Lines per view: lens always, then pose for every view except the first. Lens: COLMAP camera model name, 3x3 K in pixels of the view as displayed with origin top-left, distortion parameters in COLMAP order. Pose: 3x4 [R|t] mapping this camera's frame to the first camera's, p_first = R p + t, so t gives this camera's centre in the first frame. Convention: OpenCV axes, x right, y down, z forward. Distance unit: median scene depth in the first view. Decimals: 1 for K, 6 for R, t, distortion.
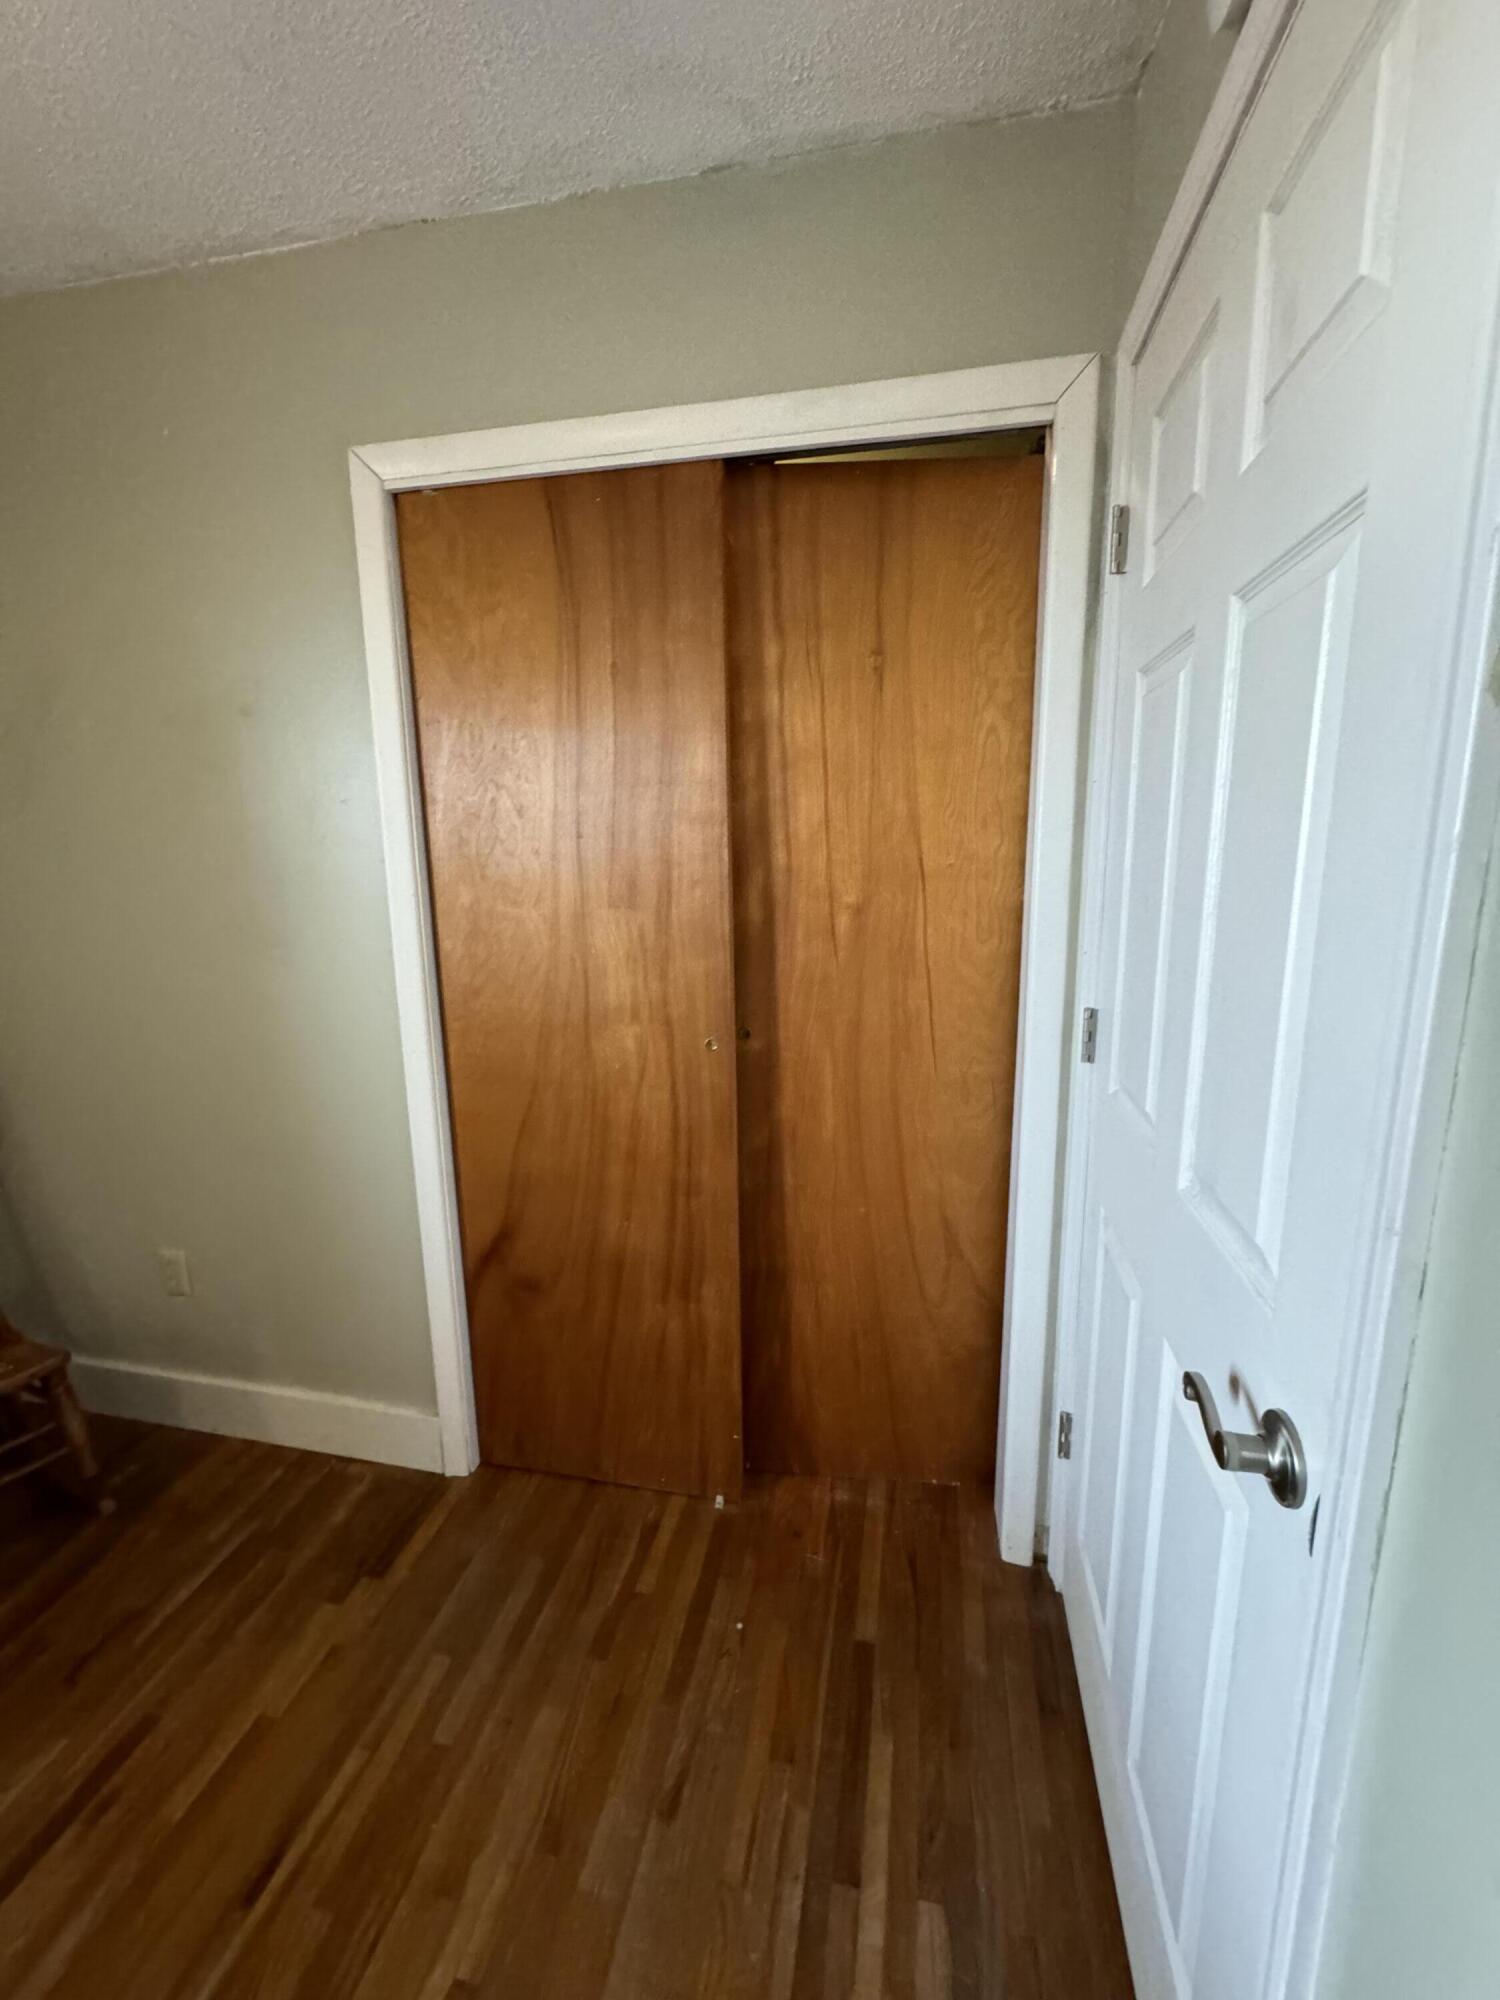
lens RADIAL K [[802.6, 0, 750.0], [0, 802.6, 1000.0], [0, 0, 1]] dist [0.000442, 0.000087]
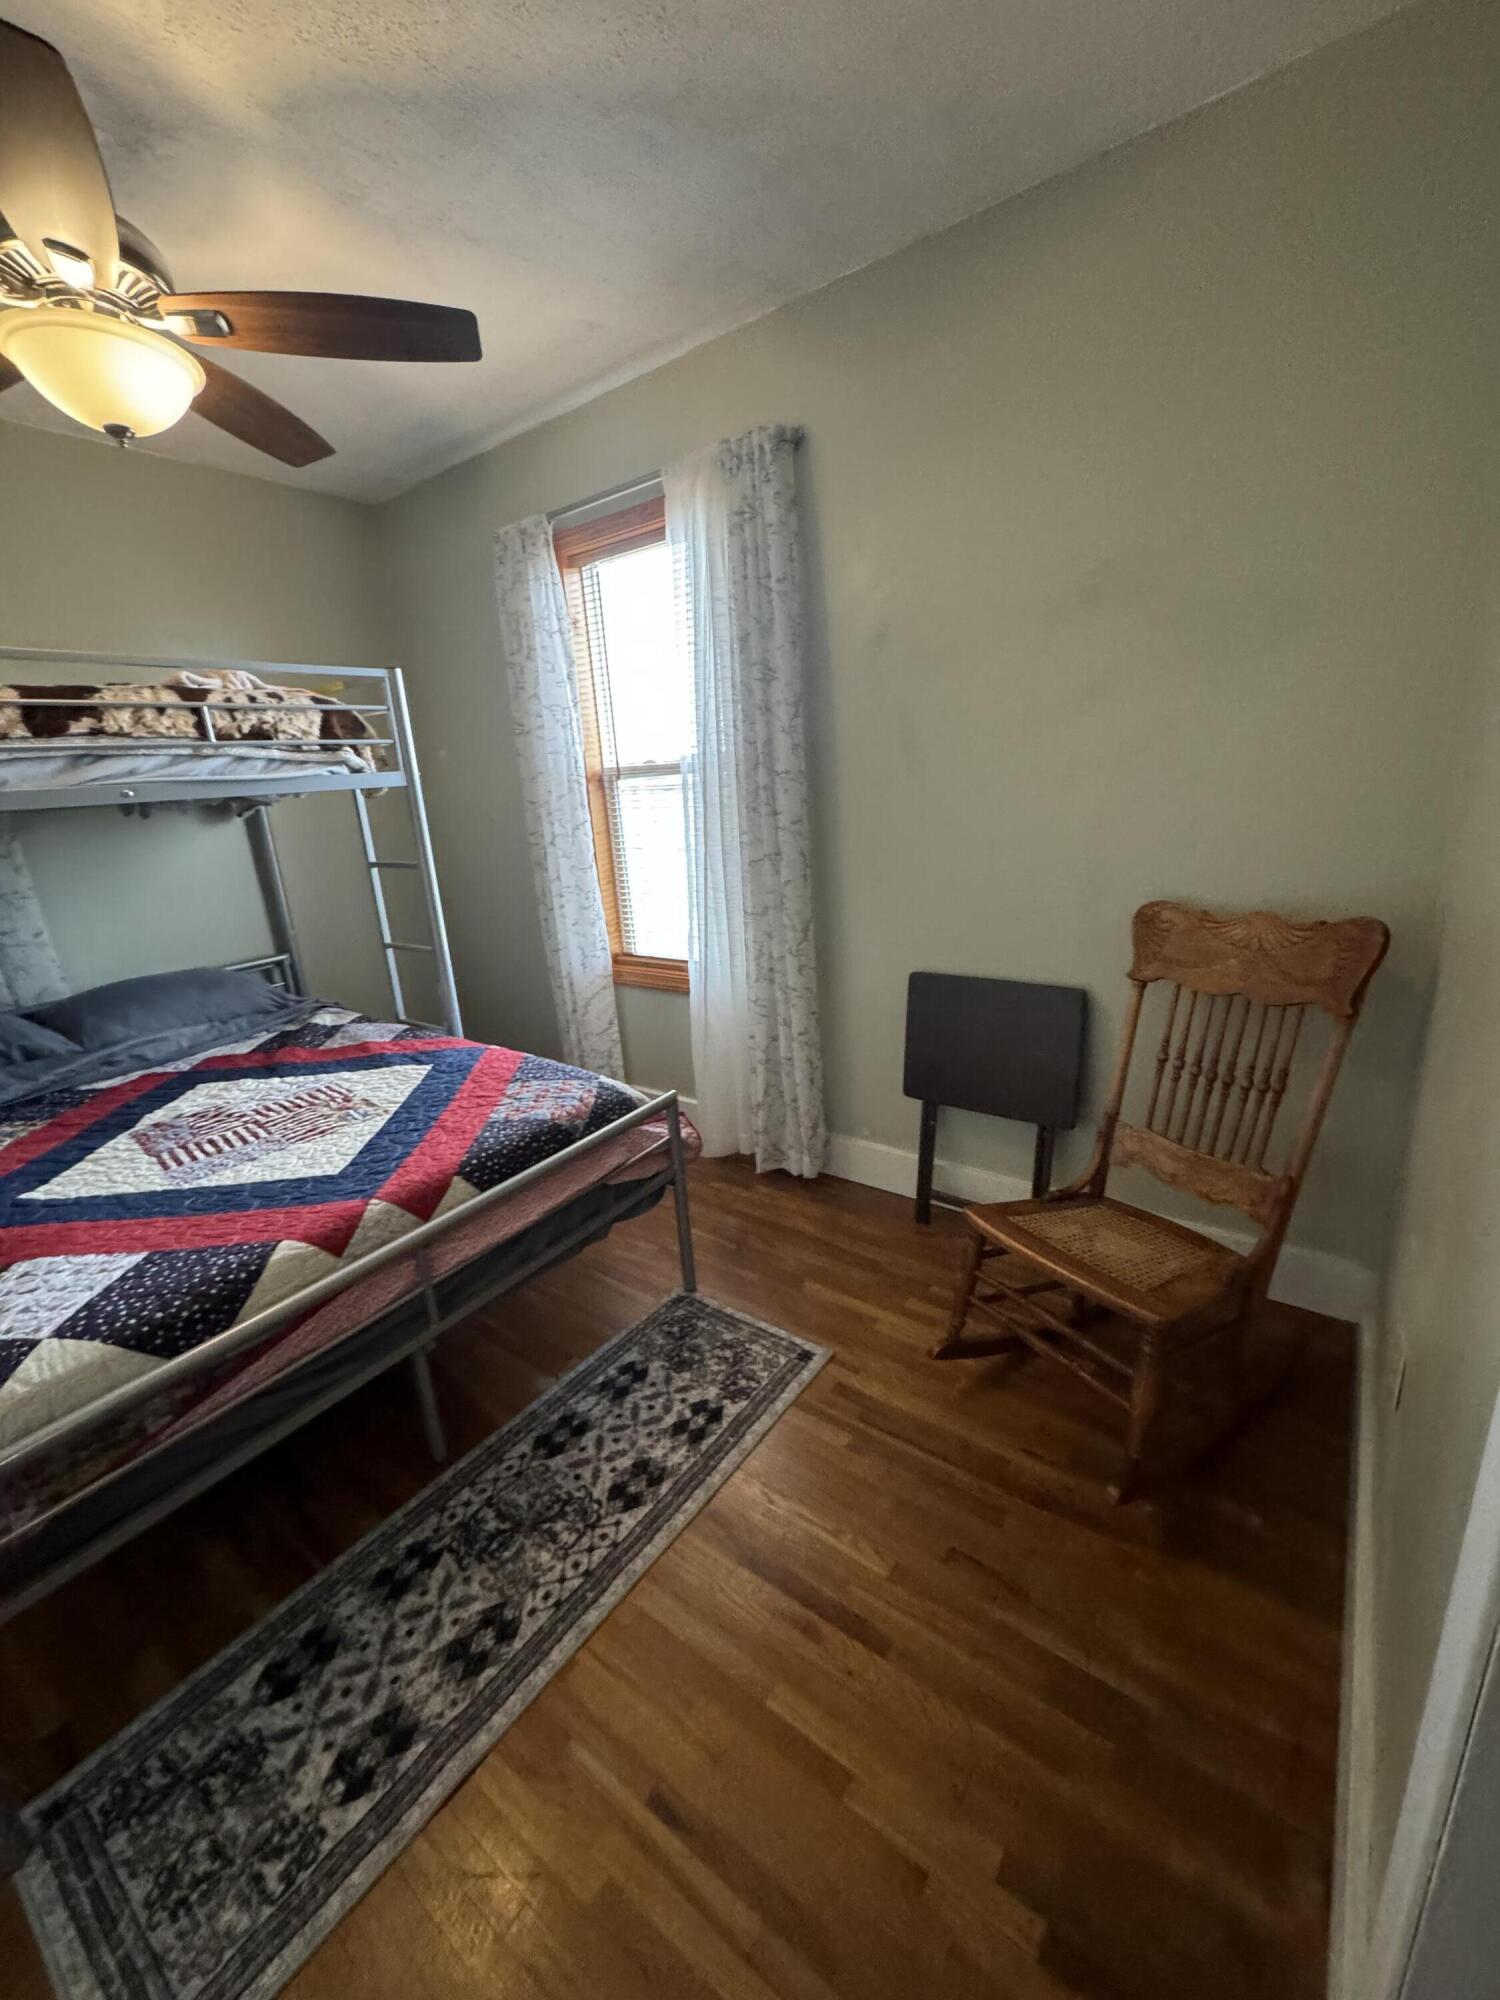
lens RADIAL K [[802.6, 0, 750.0], [0, 802.6, 1000.0], [0, 0, 1]] dist [0.000442, 0.000087]
pose [[-0.412697, 0.291460, -0.862979, -0.076210], [-0.102246, 0.926613, 0.361848, -0.108969], [0.905112, 0.237570, -0.352610, 0.844291]]
